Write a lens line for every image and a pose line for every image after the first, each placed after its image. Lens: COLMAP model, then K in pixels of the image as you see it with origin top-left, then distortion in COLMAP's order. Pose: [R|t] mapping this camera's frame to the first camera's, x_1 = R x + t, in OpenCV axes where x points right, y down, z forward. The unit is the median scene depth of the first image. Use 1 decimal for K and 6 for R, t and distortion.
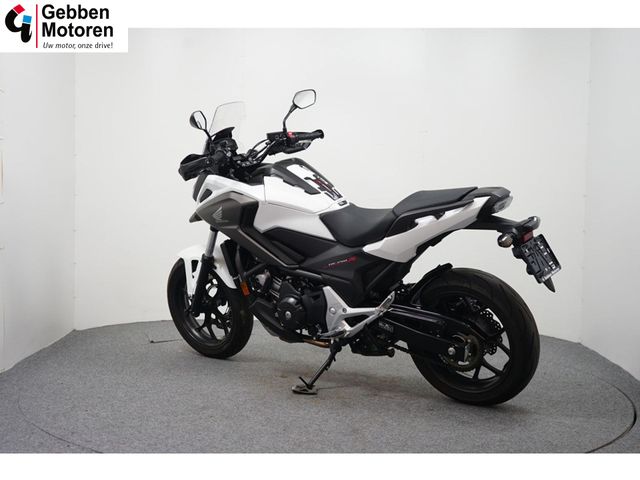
lens RADIAL K [[910.6, 0, 320.9], [0, 910.6, 242.0], [0, 0, 1]] dist [-0.009241, 0.000000]
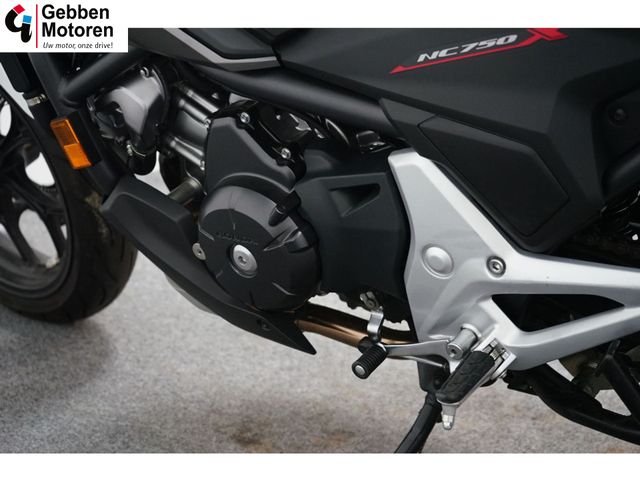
lens RADIAL K [[1139.4, 0, 319.7], [0, 1139.4, 239.2], [0, 0, 1]] dist [-0.000539, 0.000000]
pose [[0.998697, -0.050074, -0.009892, -0.013149], [0.050834, 0.958296, 0.281221, -0.009636], [-0.004603, -0.281357, 0.959592, 0.729851]]
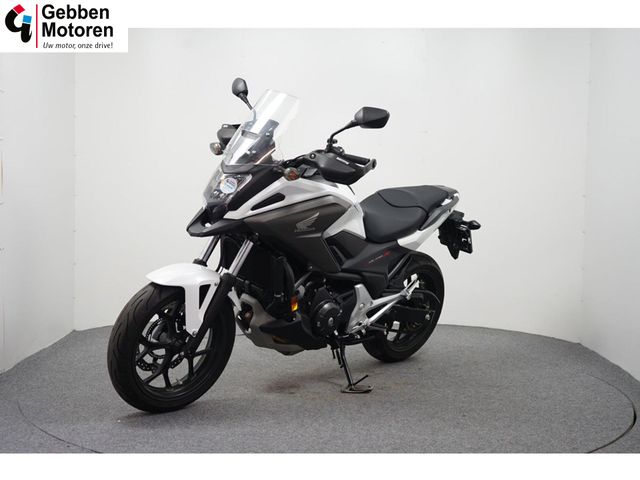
lens RADIAL K [[910.6, 0, 318.5], [0, 910.6, 236.5], [0, 0, 1]] dist [-0.009241, 0.000000]
pose [[0.106826, -0.078039, 0.991210, -1.014150], [0.054294, 0.995885, 0.072555, -0.082320], [-0.992794, 0.046066, 0.110624, 0.927272]]
